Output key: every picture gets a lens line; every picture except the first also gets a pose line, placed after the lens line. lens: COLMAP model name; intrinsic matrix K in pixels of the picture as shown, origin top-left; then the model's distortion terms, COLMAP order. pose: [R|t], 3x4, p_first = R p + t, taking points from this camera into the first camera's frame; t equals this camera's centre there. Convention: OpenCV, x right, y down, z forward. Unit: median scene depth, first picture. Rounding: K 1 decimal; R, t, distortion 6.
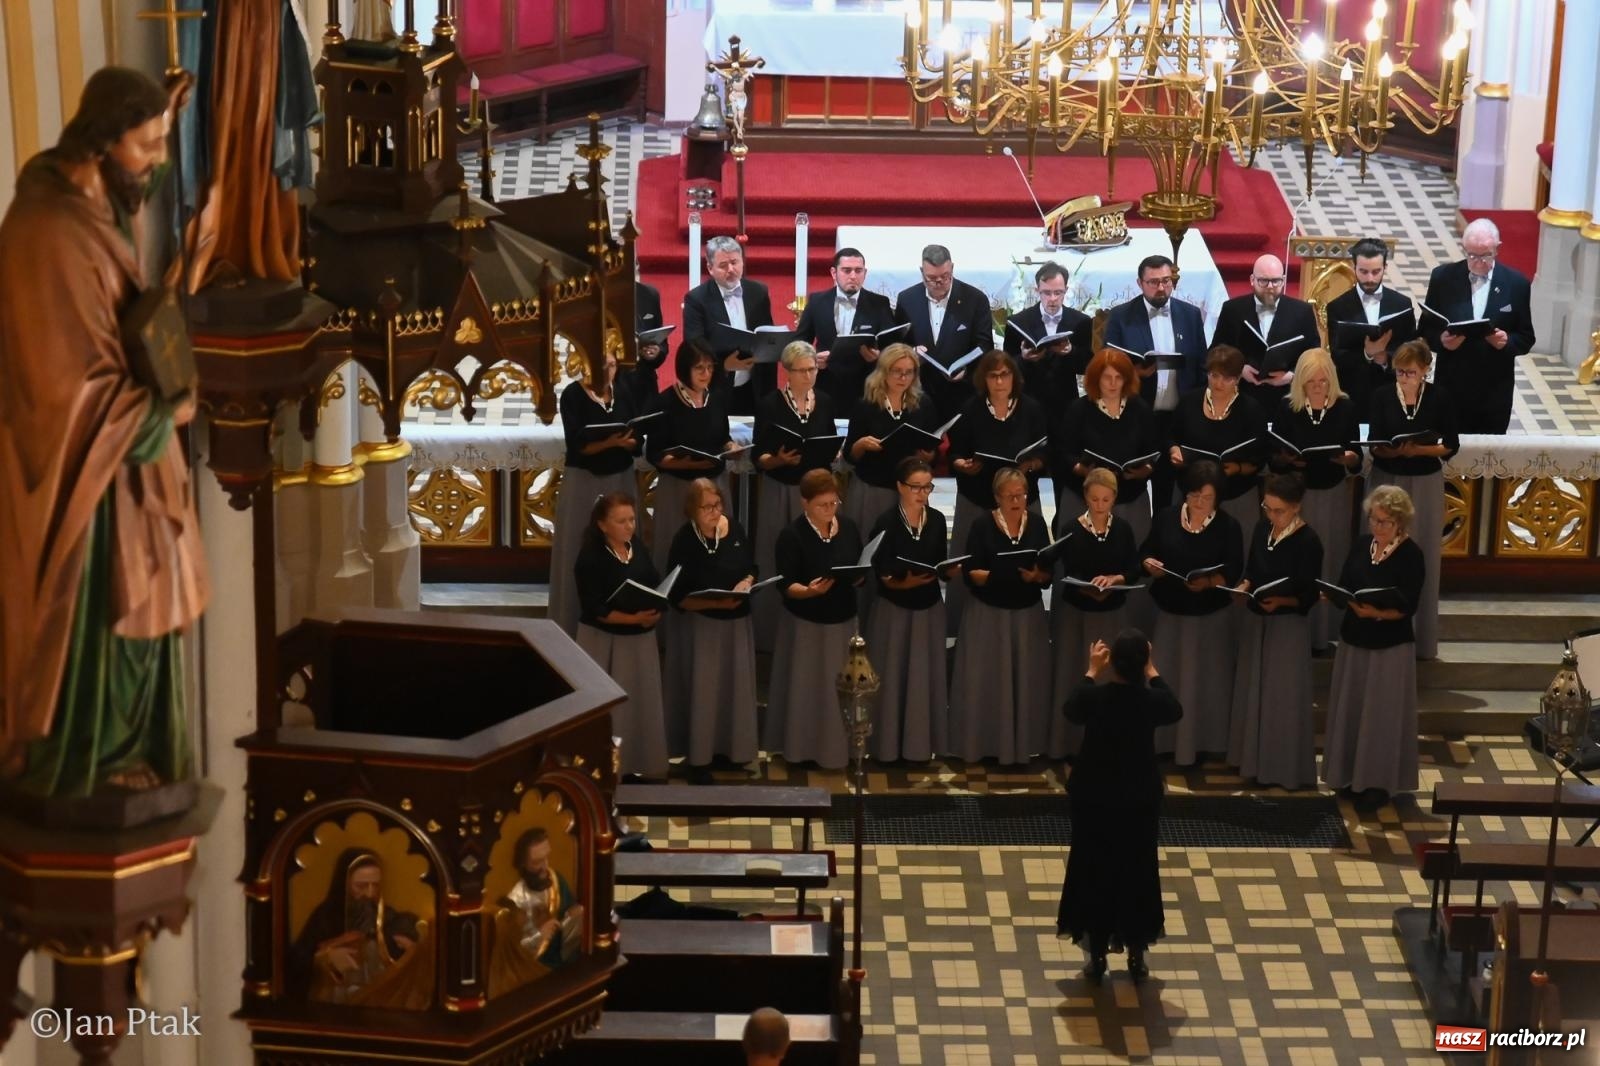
lens RADIAL K [[4564.6, 0, 825.4], [0, 4564.6, 530.3], [0, 0, 1]] dist [0.147625, 1.273337]
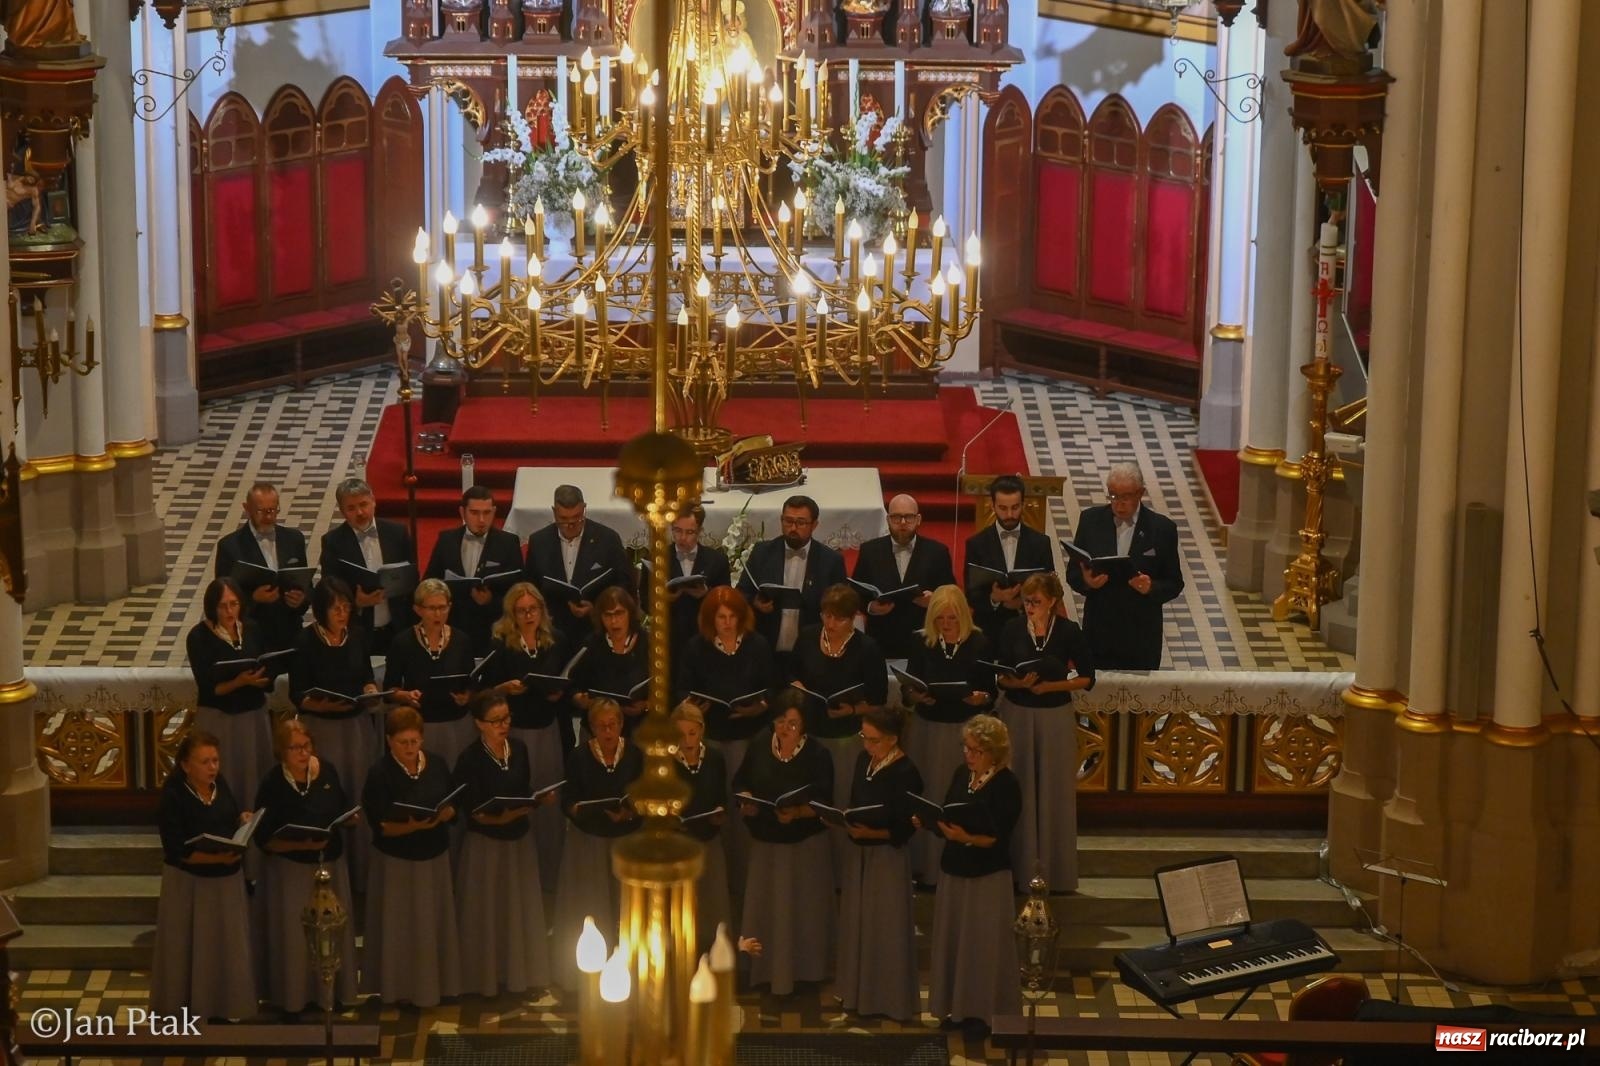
lens RADIAL K [[4564.6, 0, 825.4], [0, 4564.6, 530.3], [0, 0, 1]] dist [0.147625, 1.273337]
pose [[0.999881, -0.006437, -0.013987, 0.093520], [0.005650, 0.998438, -0.055584, 0.003813], [0.014323, 0.055498, 0.998356, -0.000868]]
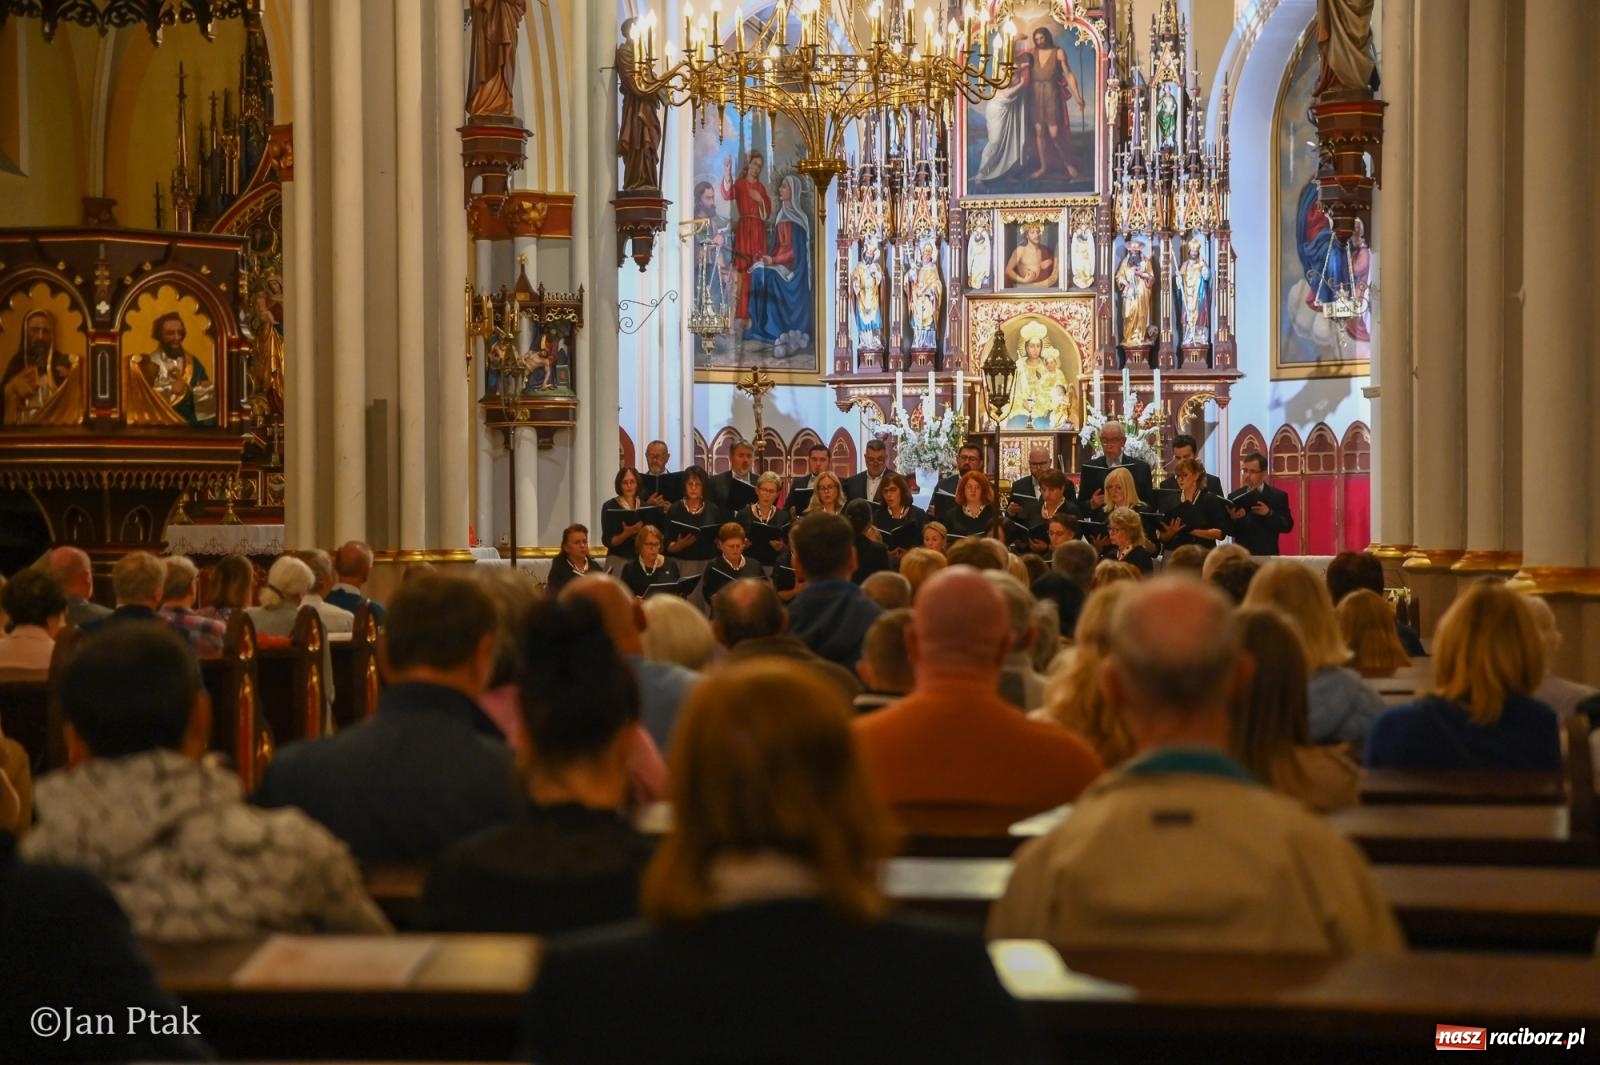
lens RADIAL K [[2965.1, 0, 808.7], [0, 2965.1, 531.9], [0, 0, 1]] dist [0.186469, 0.125663]
pose [[0.979129, -0.027094, -0.201425, 0.205892], [-0.038653, 0.948161, -0.315432, 0.268939], [0.199529, 0.316635, 0.927324, 0.117047]]
